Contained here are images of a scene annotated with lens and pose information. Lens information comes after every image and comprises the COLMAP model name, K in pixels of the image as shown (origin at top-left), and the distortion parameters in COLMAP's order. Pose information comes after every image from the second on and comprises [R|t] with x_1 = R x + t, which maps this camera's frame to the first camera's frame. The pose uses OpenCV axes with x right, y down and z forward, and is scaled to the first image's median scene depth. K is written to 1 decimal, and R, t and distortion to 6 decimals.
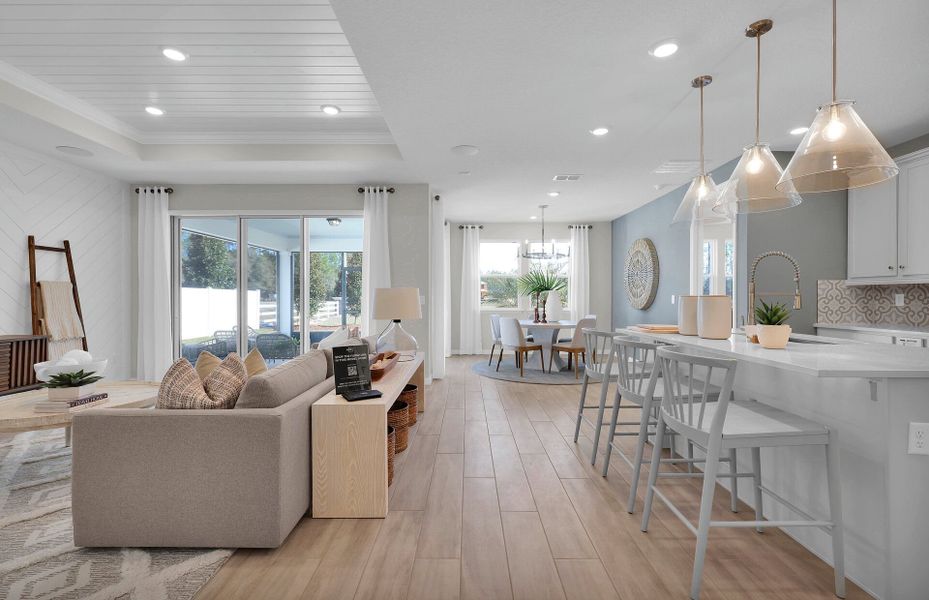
lens RADIAL K [[422.5, 0, 468.1], [0, 422.5, 302.0], [0, 0, 1]] dist [0.012106, 0.000019]
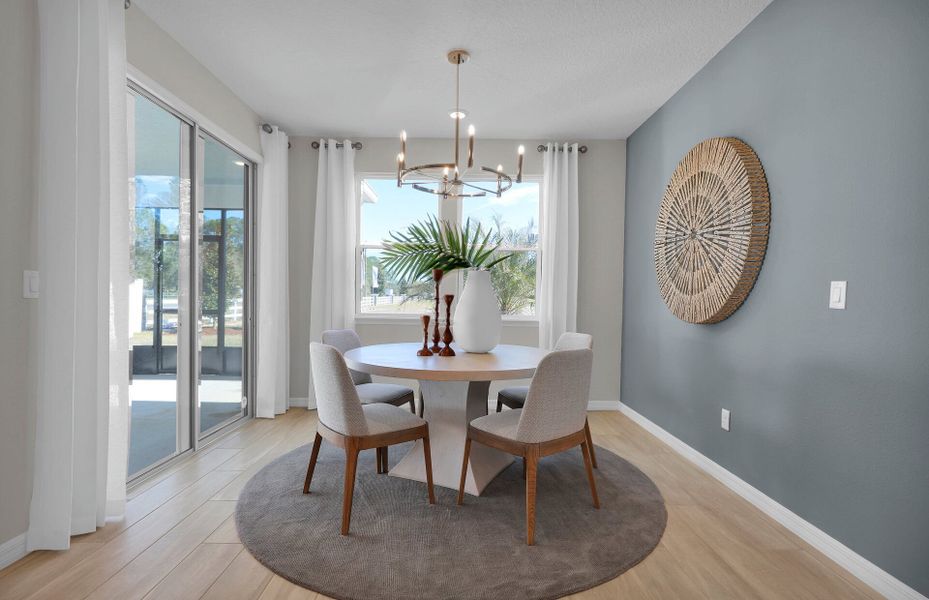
lens RADIAL K [[422.5, 0, 470.9], [0, 422.5, 309.9], [0, 0, 1]] dist [0.012106, 0.000019]
pose [[0.999858, 0.016541, 0.003128, 0.205003], [-0.016557, 0.999849, 0.005209, 0.007444], [-0.003041, -0.005260, 0.999982, 0.651653]]
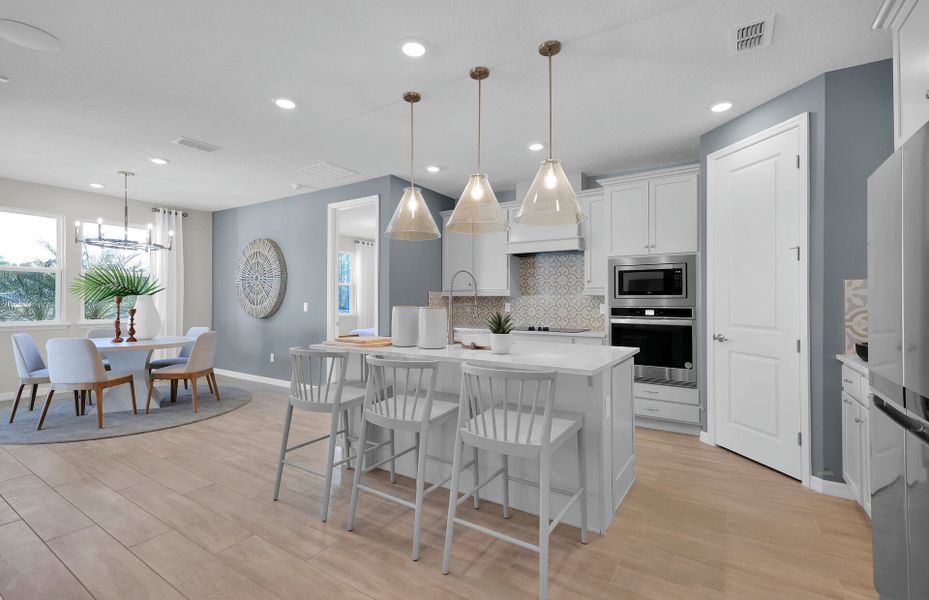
lens RADIAL K [[422.5, 0, 473.1], [0, 422.5, 302.0], [0, 0, 1]] dist [0.012106, 0.000019]
pose [[0.547369, 0.001178, 0.836891, -0.101508], [0.005980, 0.999968, -0.005318, -0.009418], [-0.836870, 0.007915, 0.547344, 0.151384]]
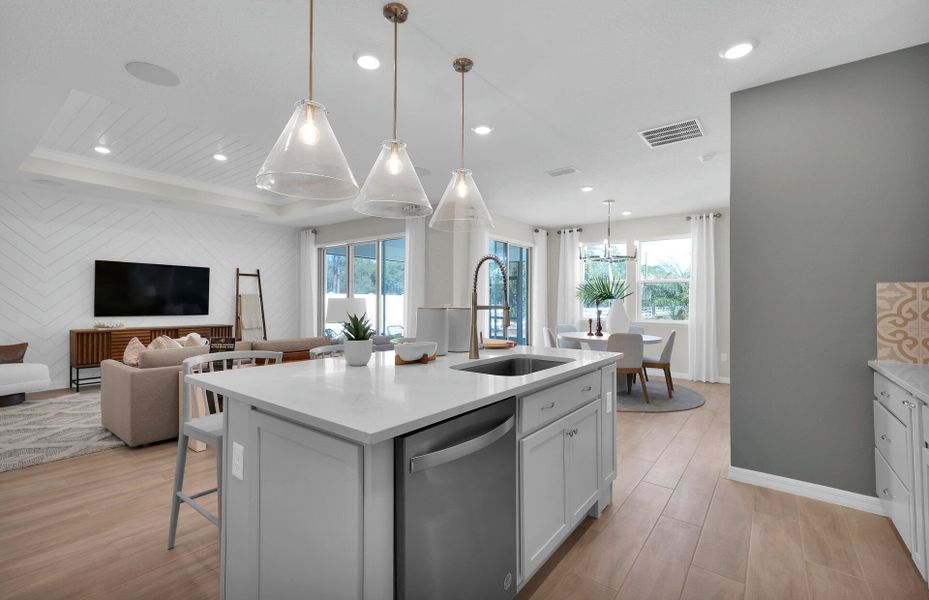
lens RADIAL K [[422.5, 0, 458.0], [0, 422.5, 308.4], [0, 0, 1]] dist [0.012106, 0.000019]
pose [[0.779177, 0.015913, -0.626602, 0.514091], [-0.015012, 0.999865, 0.006725, -0.009934], [0.626624, 0.004167, 0.779310, 0.142200]]
